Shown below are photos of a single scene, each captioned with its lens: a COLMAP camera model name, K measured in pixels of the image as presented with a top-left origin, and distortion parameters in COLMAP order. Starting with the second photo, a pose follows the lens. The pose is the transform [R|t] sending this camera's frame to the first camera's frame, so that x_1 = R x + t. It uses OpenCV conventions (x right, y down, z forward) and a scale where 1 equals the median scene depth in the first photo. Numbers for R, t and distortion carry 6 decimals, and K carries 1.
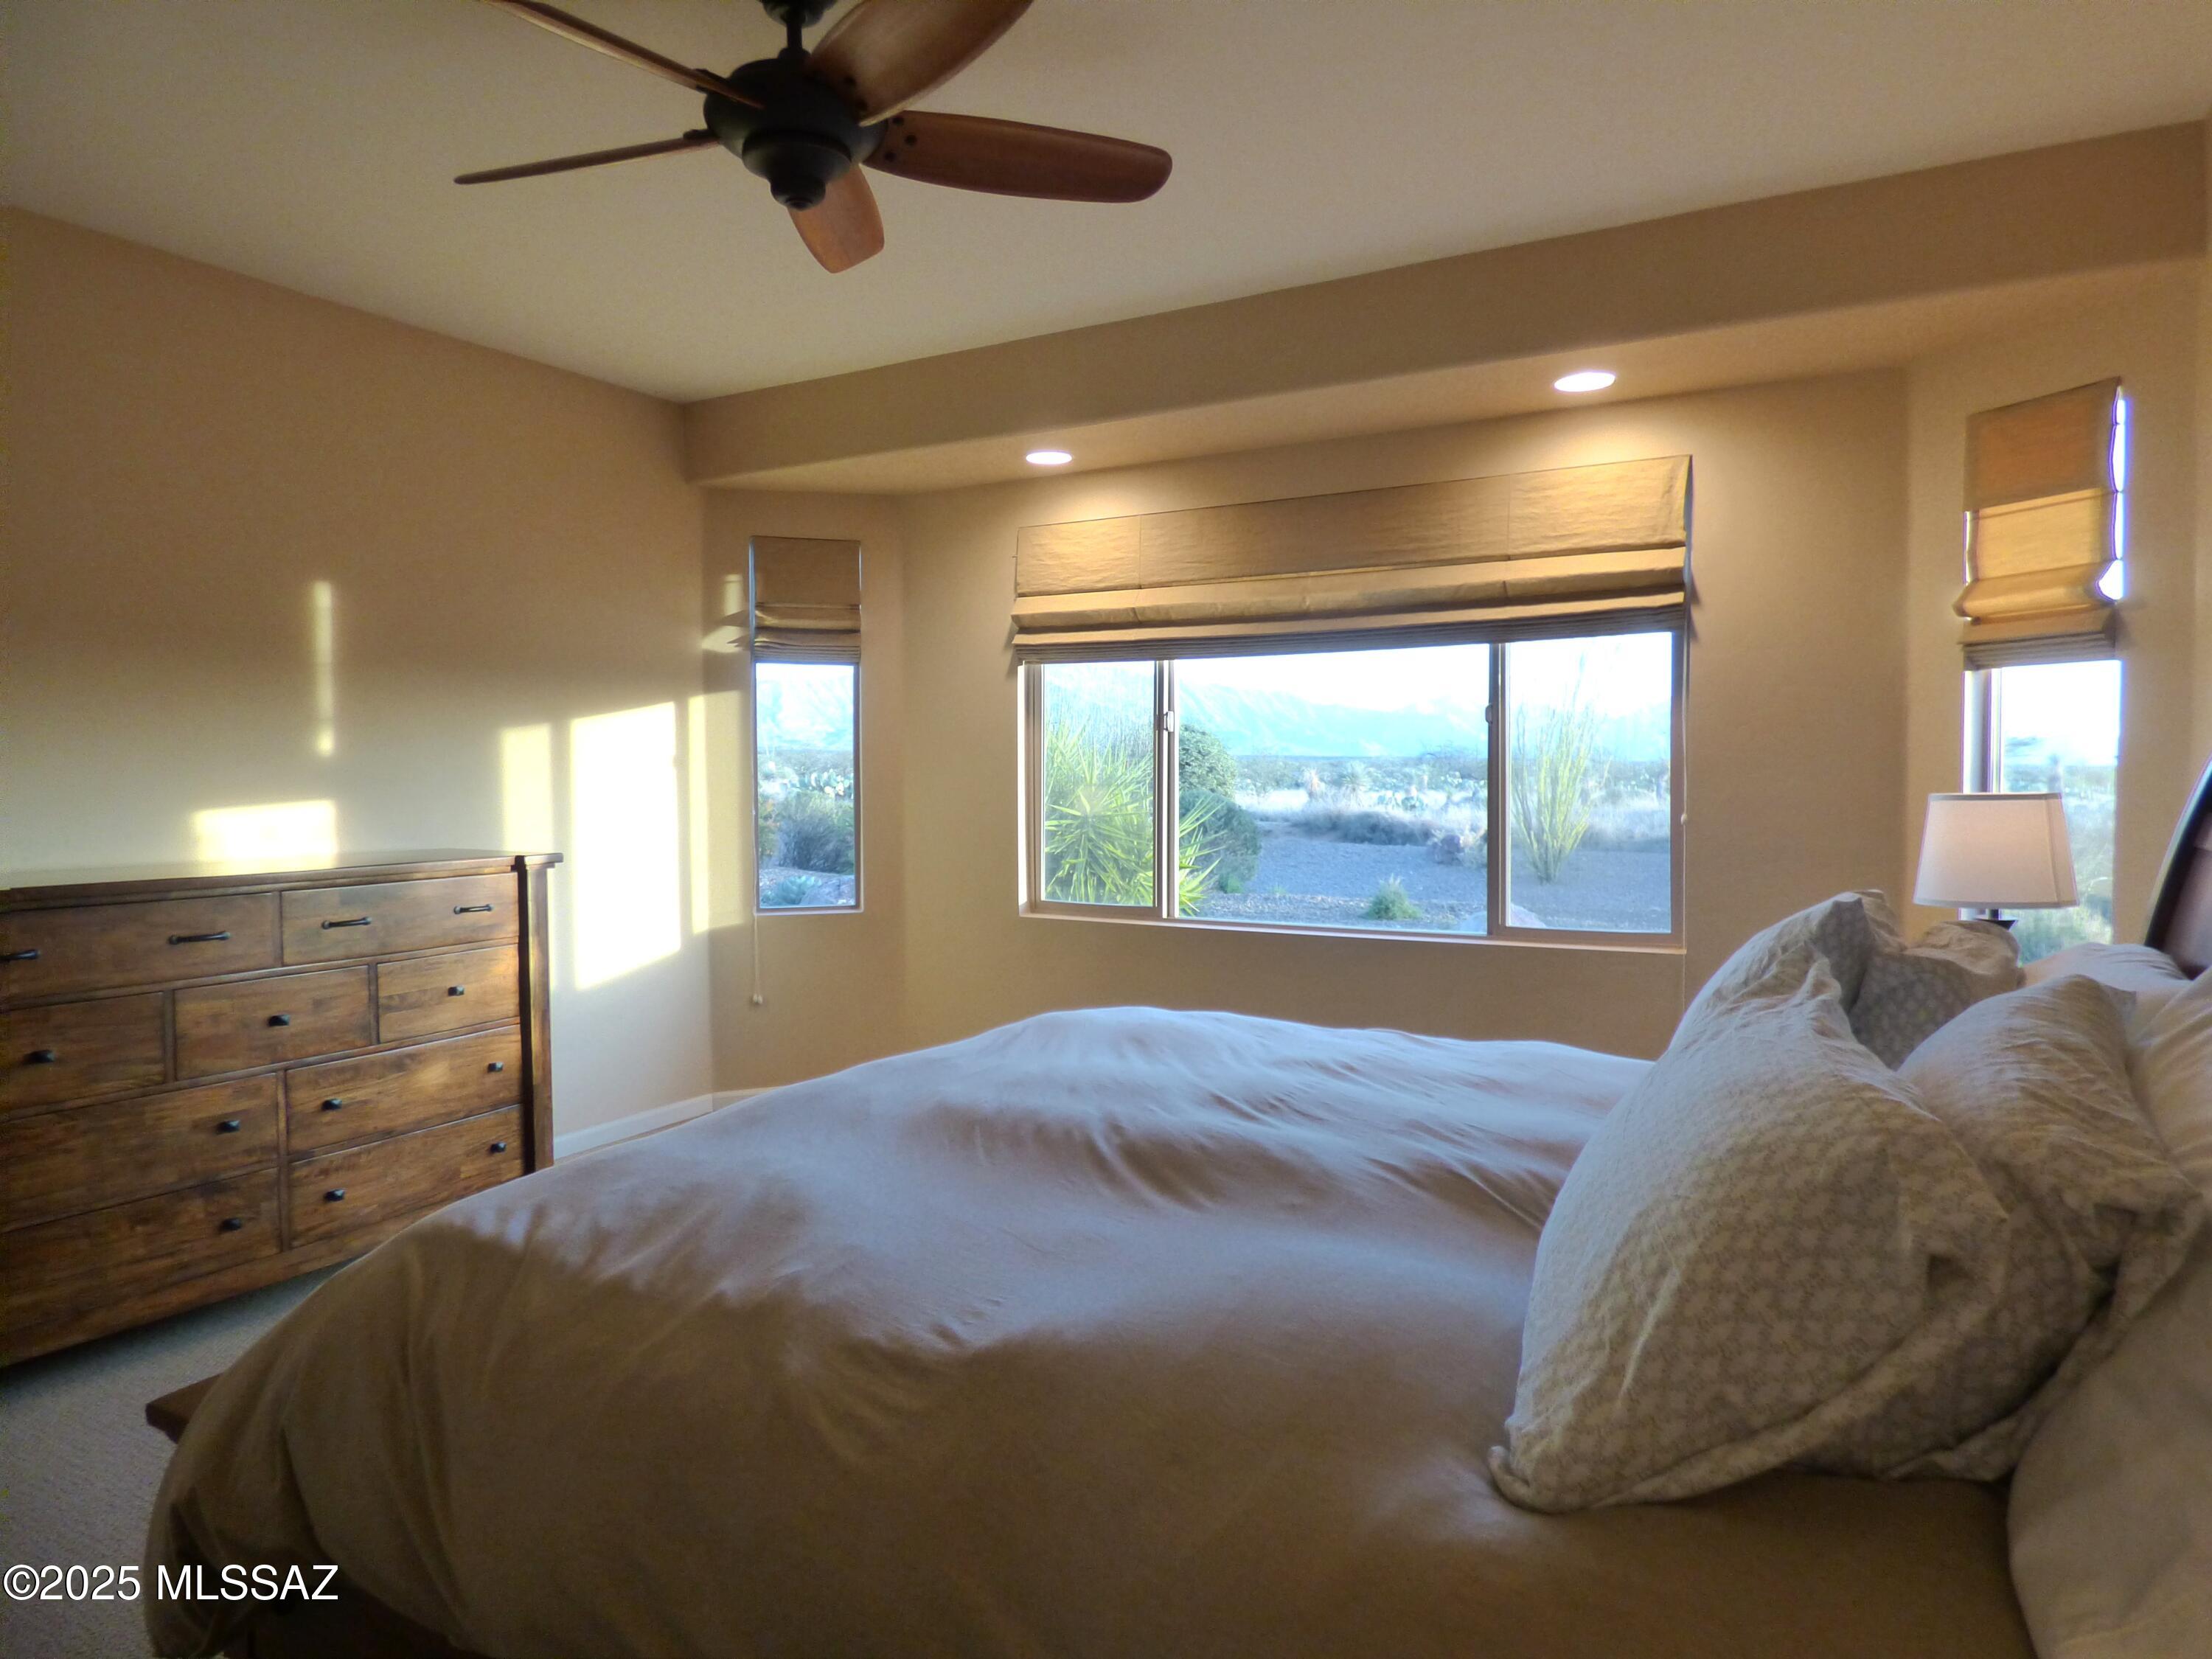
lens RADIAL K [[1338.3, 0, 1106.0], [0, 1338.3, 829.5], [0, 0, 1]] dist [-0.002484, -0.025406]
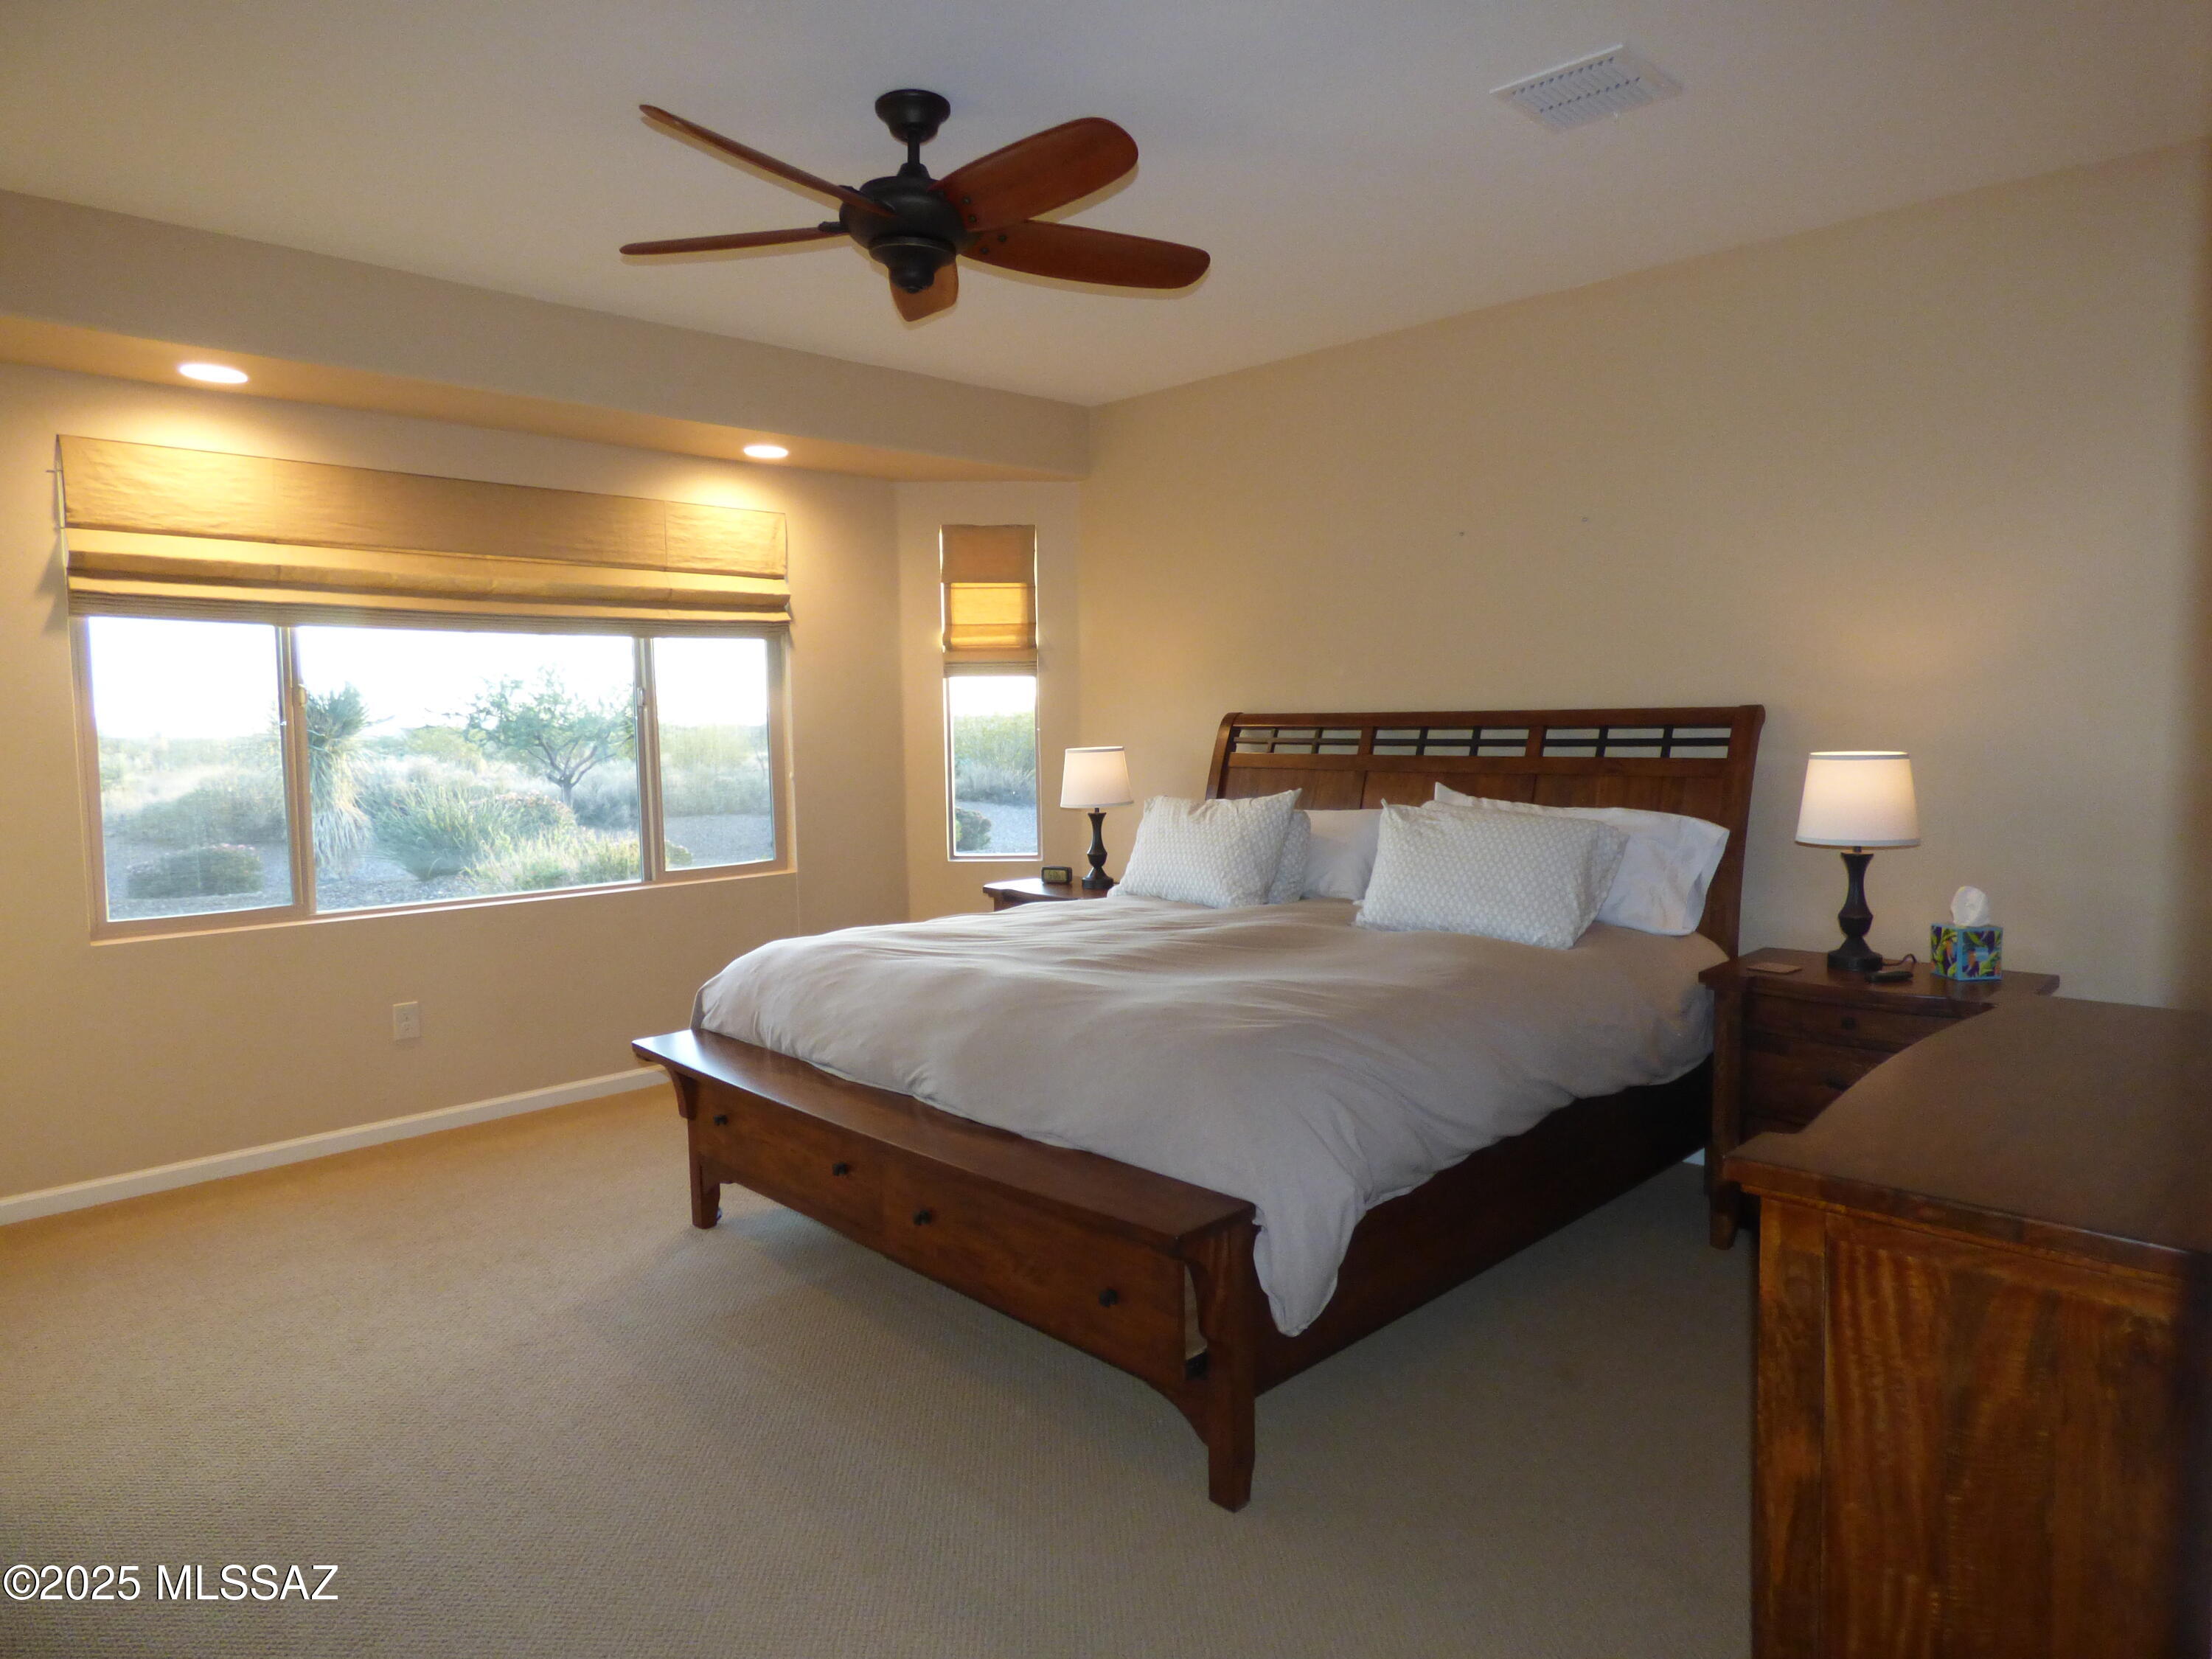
lens RADIAL K [[1362.2, 0, 1117.2], [0, 1362.2, 825.1], [0, 0, 1]] dist [0.001150, 0.003884]
pose [[0.268540, -0.071323, 0.960624, -0.807375], [0.062264, 0.996455, 0.056578, -0.014497], [-0.961254, 0.044619, 0.272029, 0.274459]]
